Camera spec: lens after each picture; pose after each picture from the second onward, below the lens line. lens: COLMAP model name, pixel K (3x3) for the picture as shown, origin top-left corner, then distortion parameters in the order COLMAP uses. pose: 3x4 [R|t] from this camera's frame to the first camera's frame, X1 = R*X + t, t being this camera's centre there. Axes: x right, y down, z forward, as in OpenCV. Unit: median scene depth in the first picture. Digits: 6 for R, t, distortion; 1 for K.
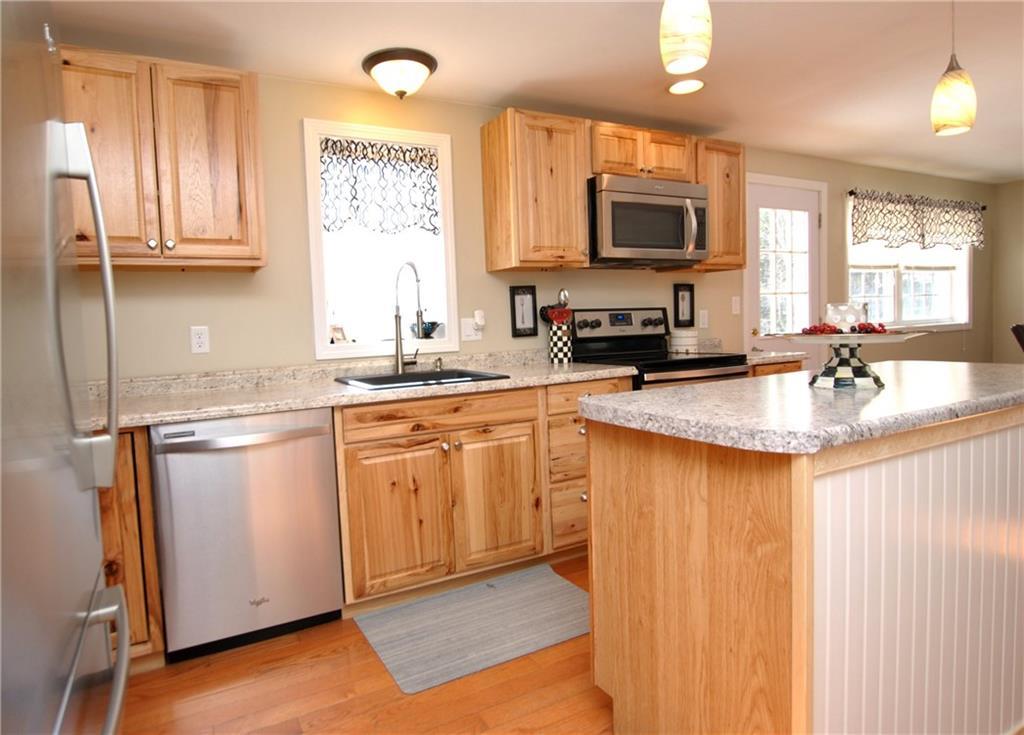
lens RADIAL K [[602.6, 0, 477.2], [0, 602.6, 354.4], [0, 0, 1]] dist [-0.031482, 0.000234]
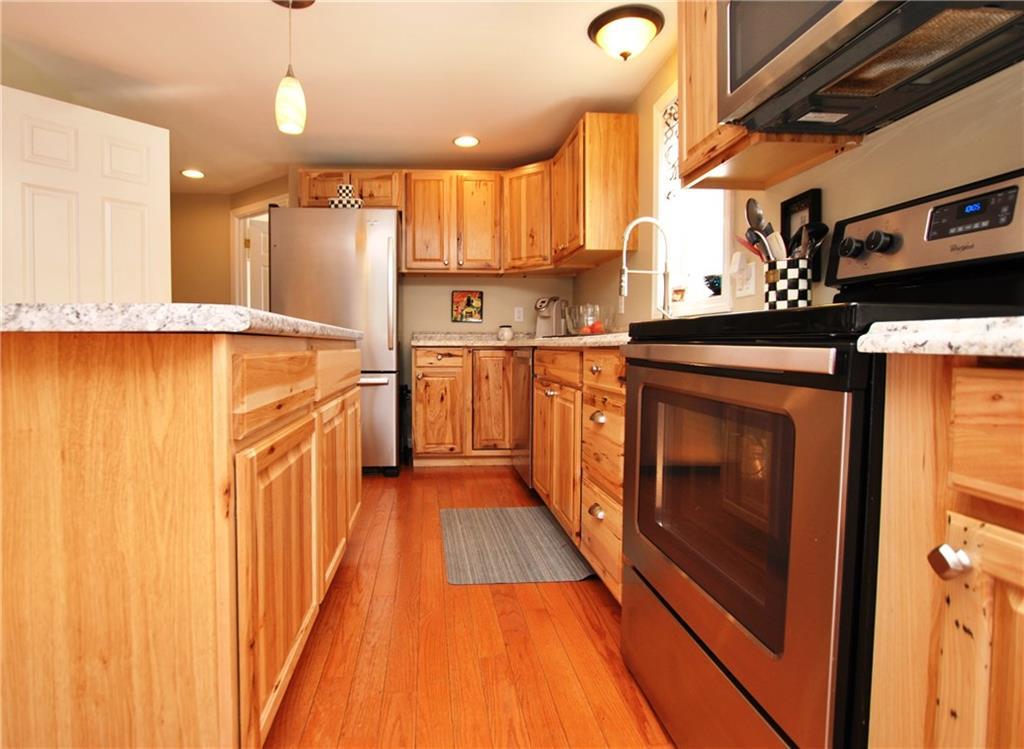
lens RADIAL K [[538.8, 0, 463.5], [0, 538.8, 362.7], [0, 0, 1]] dist [-0.031058, 0.000291]
pose [[-0.403217, 0.069778, -0.912440, 0.678651], [-0.032704, 0.995353, 0.090571, 0.009258], [0.914520, 0.066360, -0.399061, 0.921906]]
